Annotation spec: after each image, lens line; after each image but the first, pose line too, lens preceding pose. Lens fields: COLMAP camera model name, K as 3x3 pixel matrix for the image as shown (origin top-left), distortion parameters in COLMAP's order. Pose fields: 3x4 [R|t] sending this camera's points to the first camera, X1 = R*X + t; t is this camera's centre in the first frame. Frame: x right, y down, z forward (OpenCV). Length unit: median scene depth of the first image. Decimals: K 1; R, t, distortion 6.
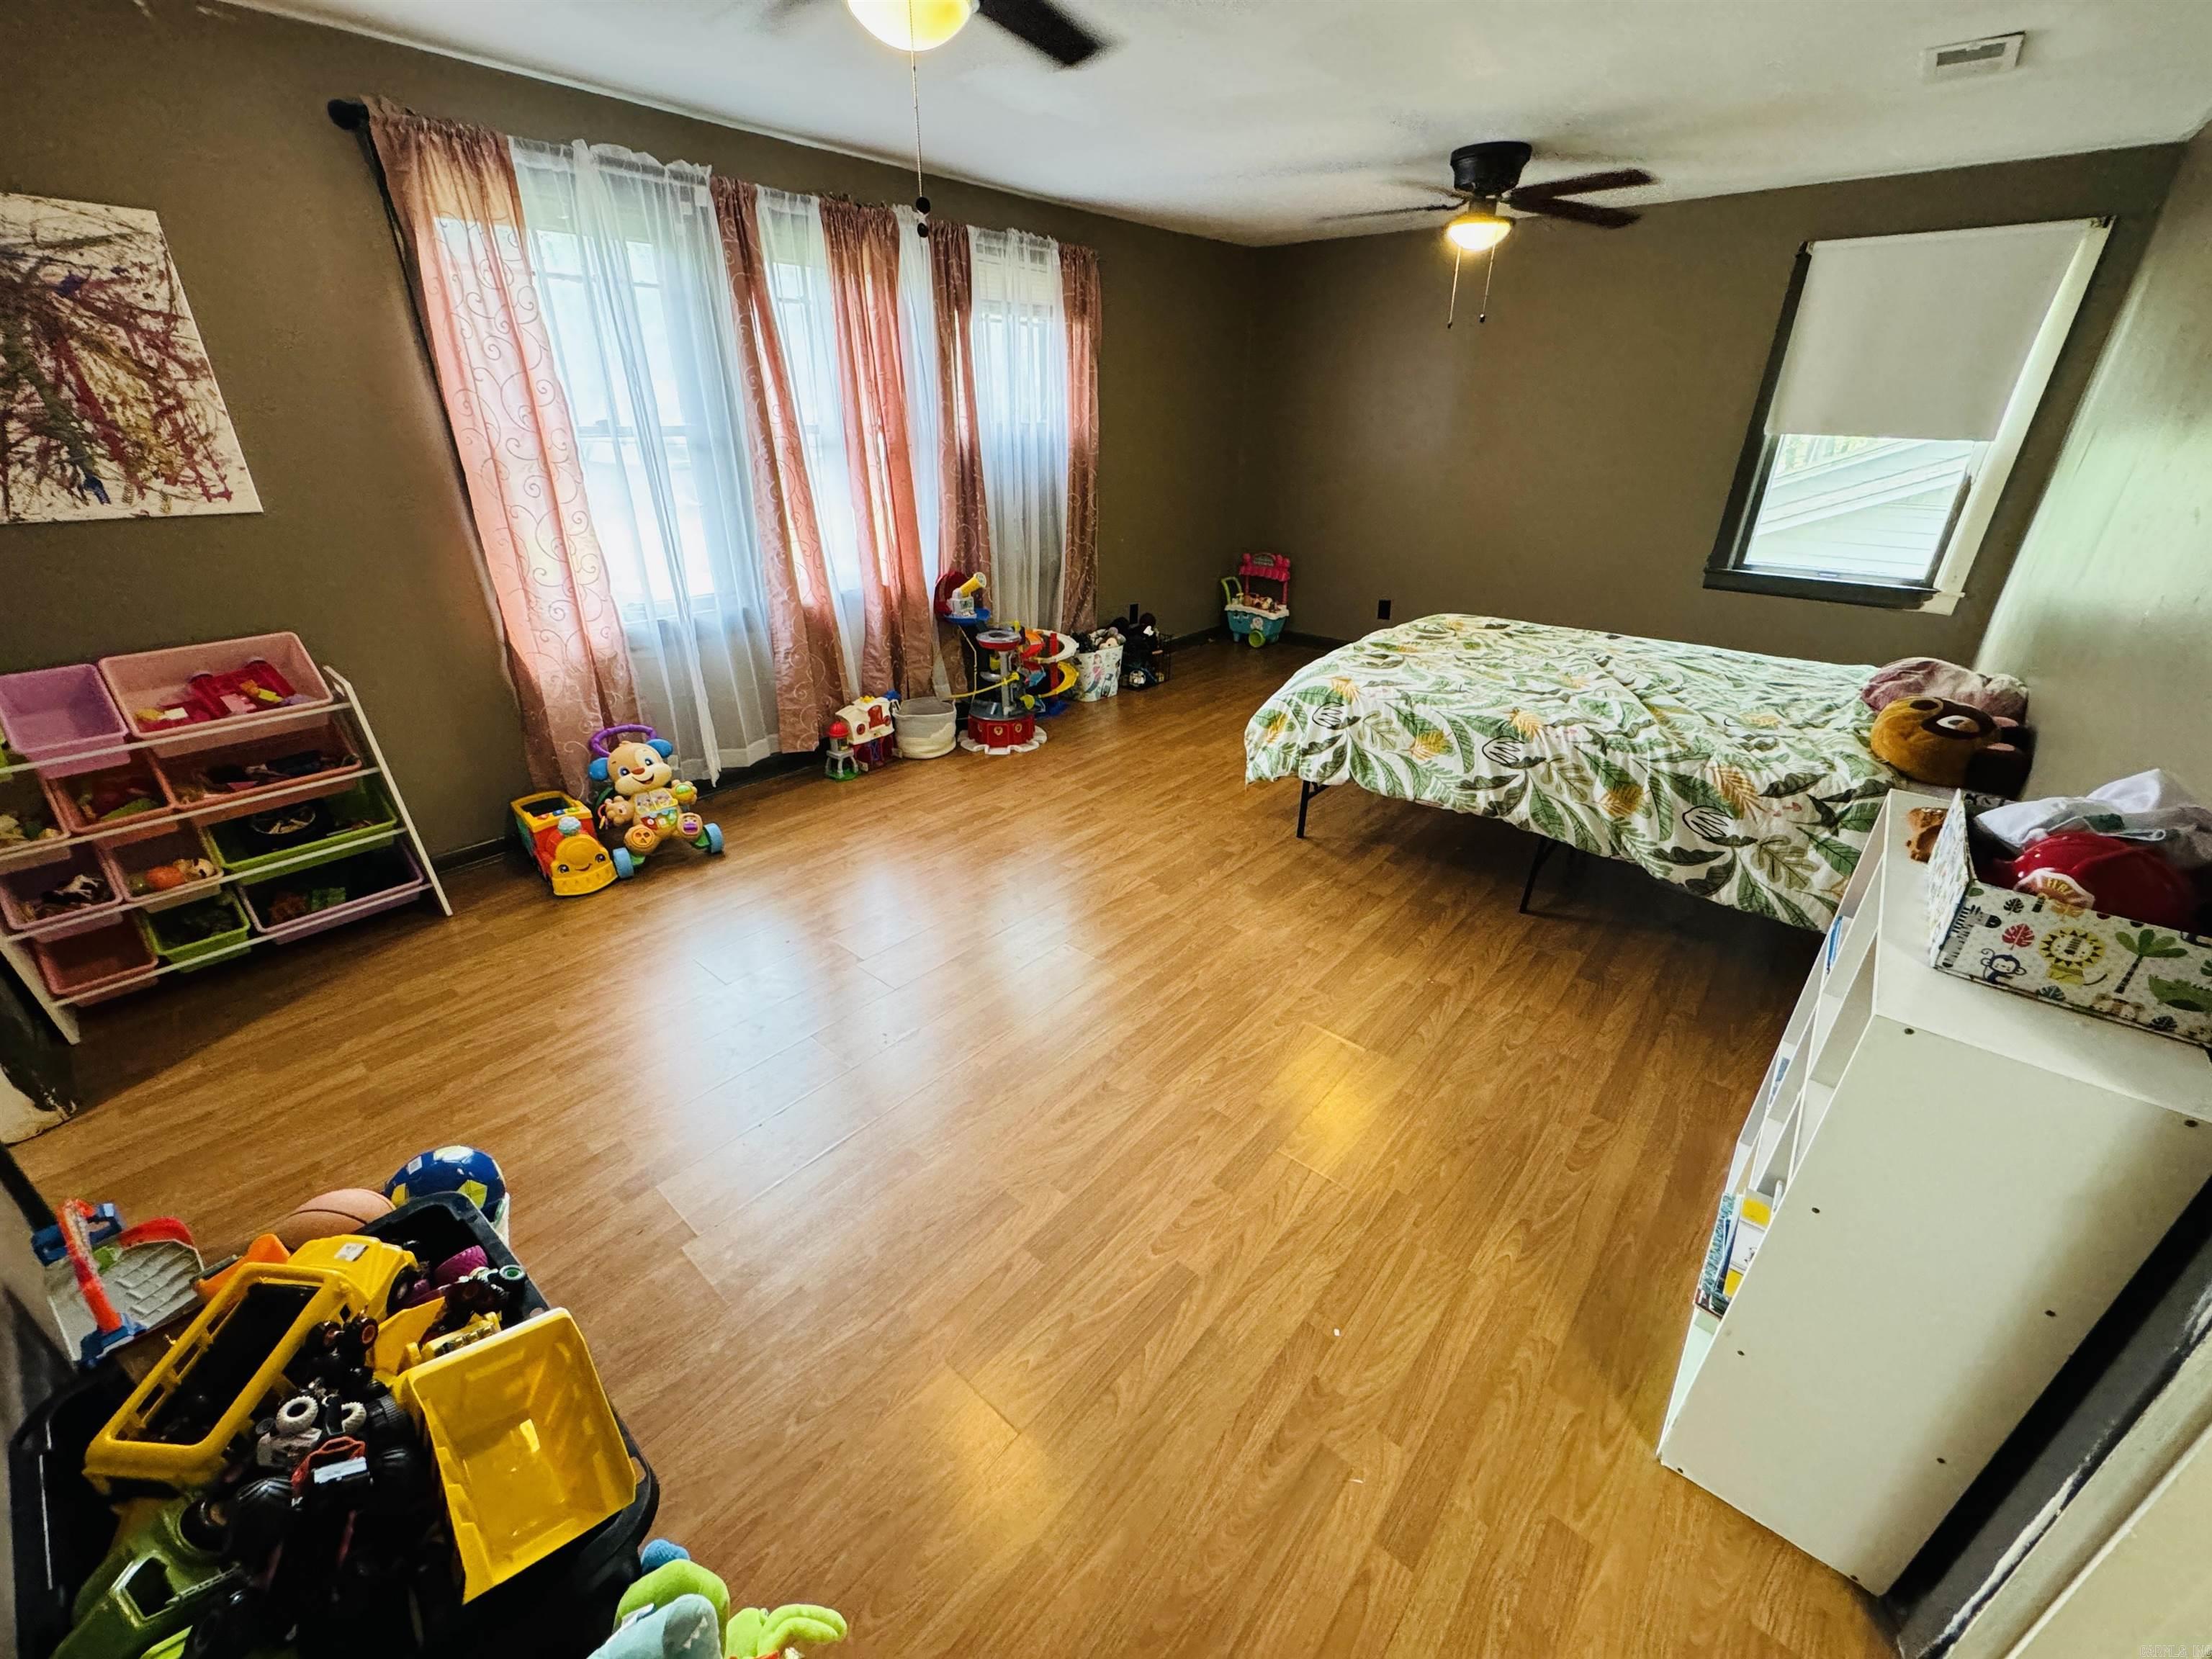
lens RADIAL K [[890.8, 0, 1107.5], [0, 890.8, 829.7], [0, 0, 1]] dist [-0.003186, 0.000489]
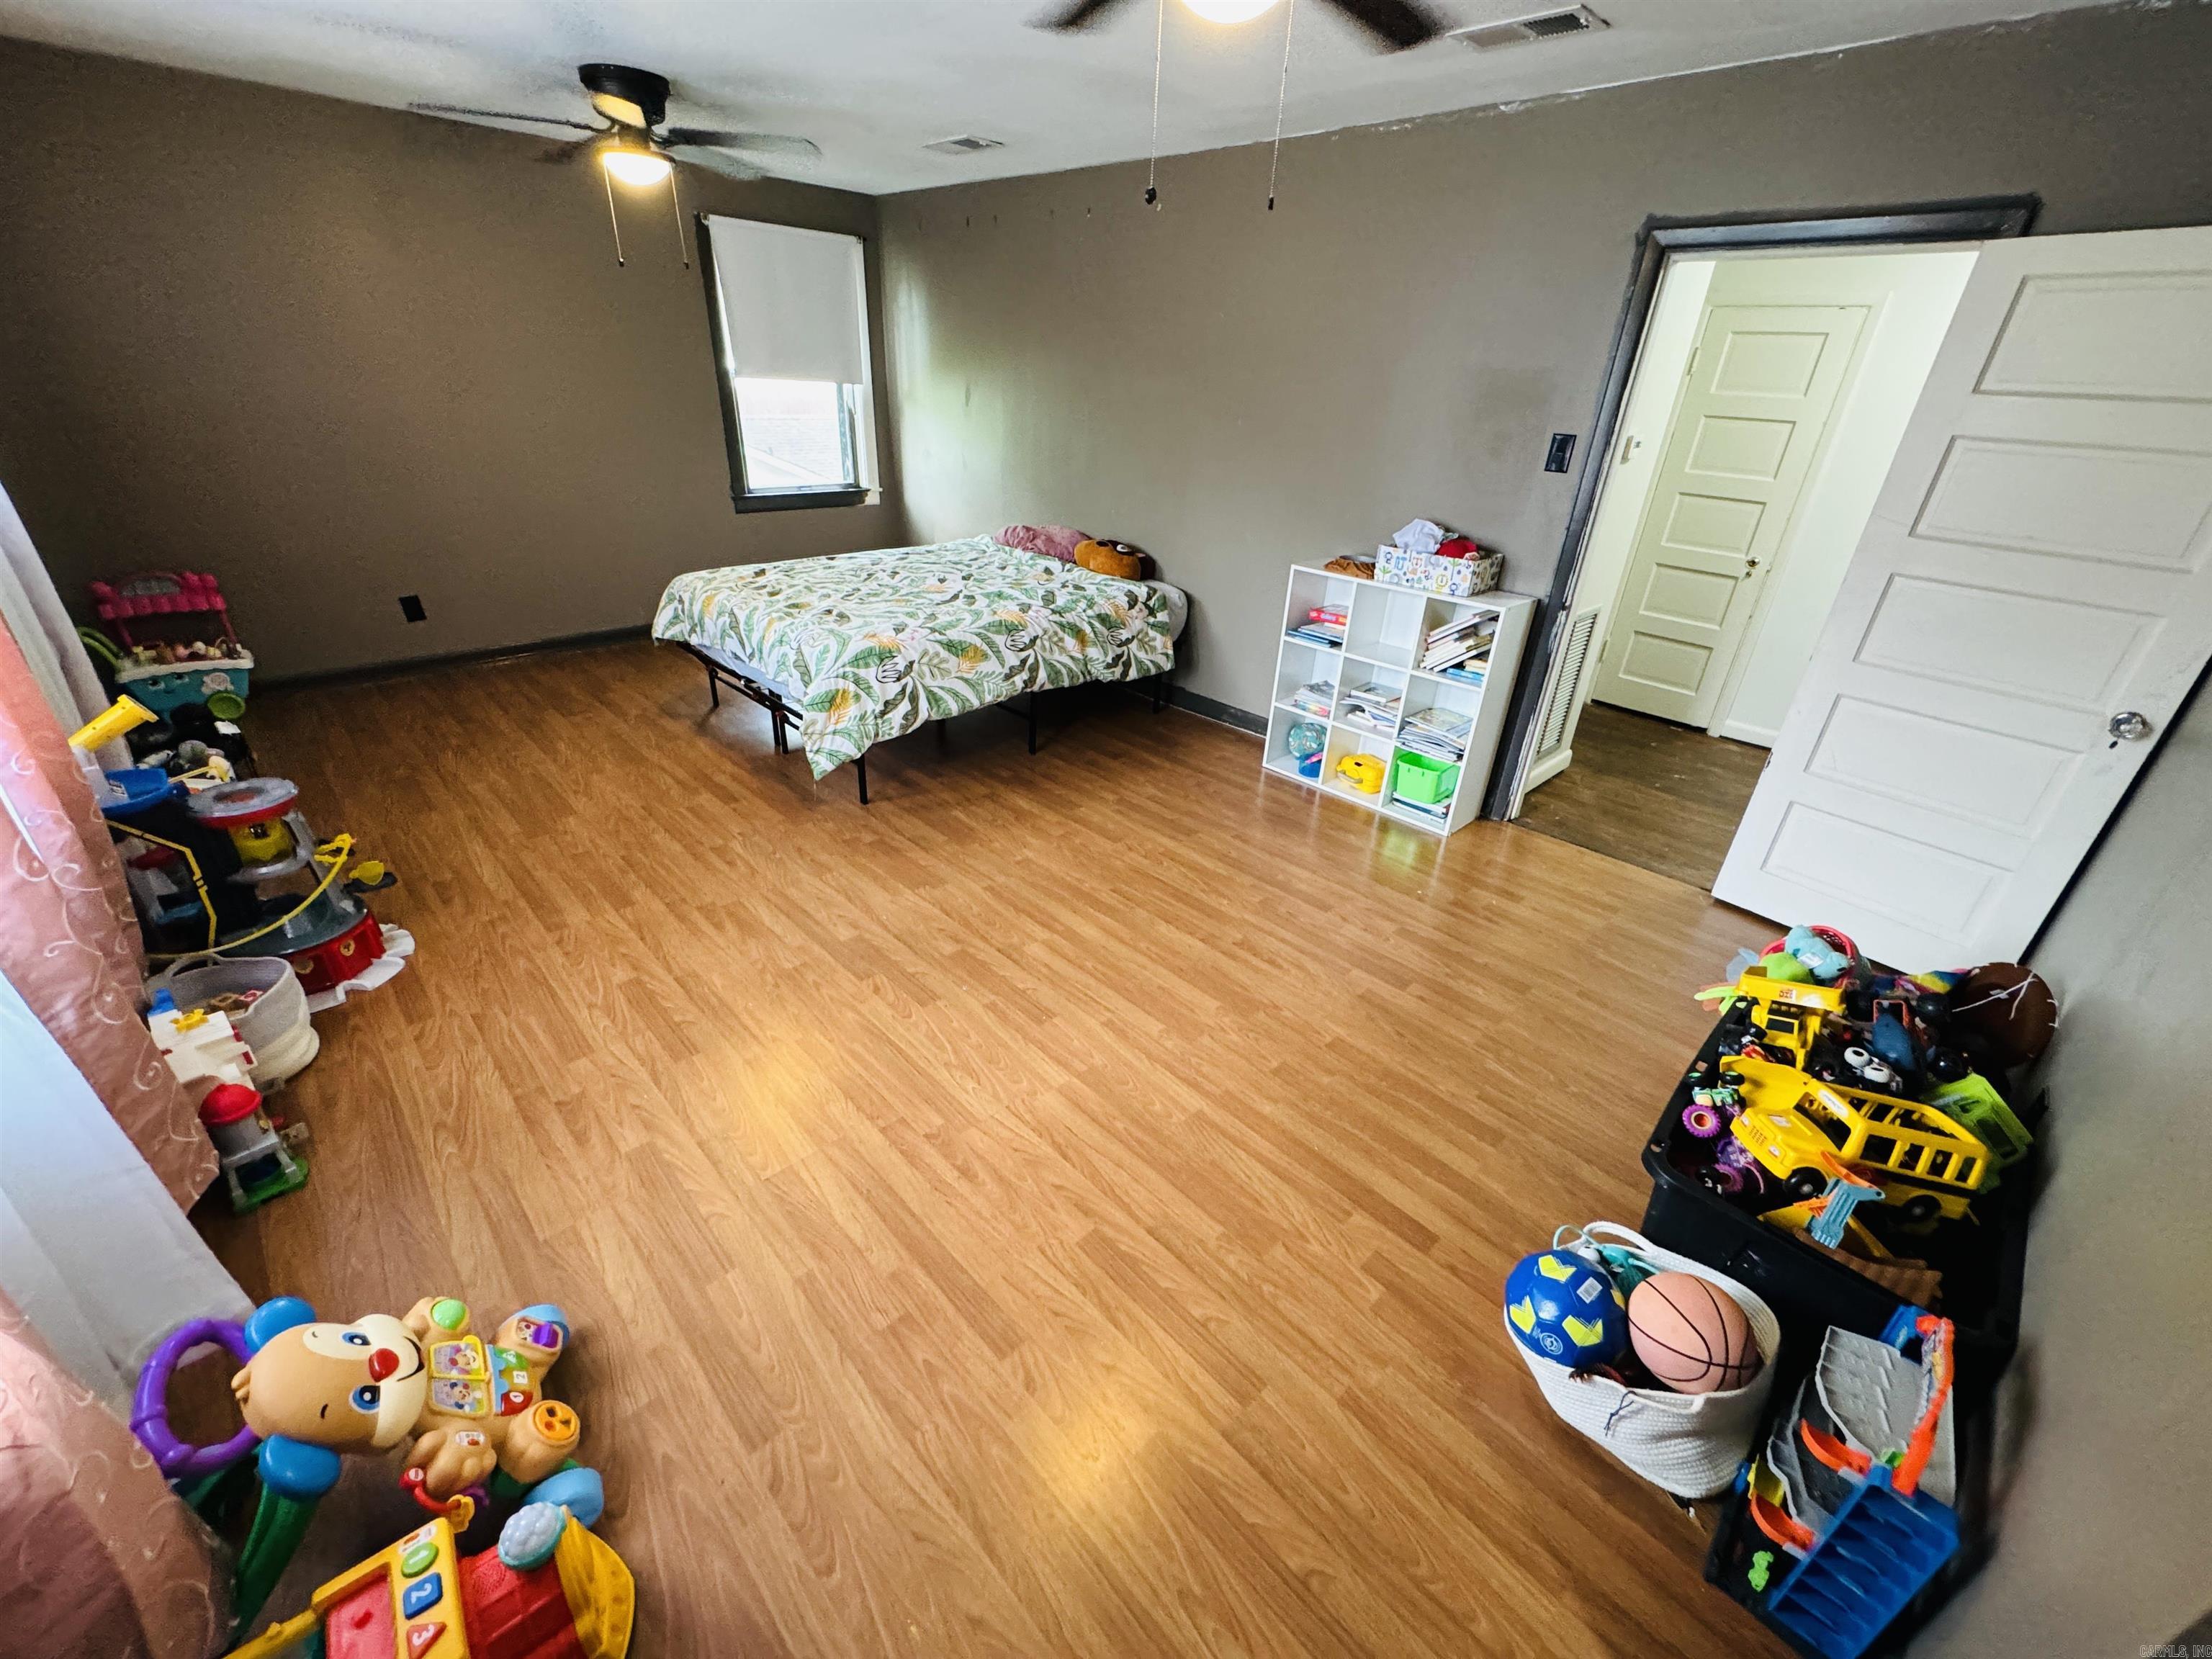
lens RADIAL K [[890.8, 0, 1108.6], [0, 890.8, 829.4], [0, 0, 1]] dist [-0.003186, 0.000489]
pose [[0.087038, -0.456447, 0.885483, -0.794665], [0.386646, 0.834656, 0.392242, -0.306308], [-0.918112, 0.308228, 0.249130, 0.613578]]
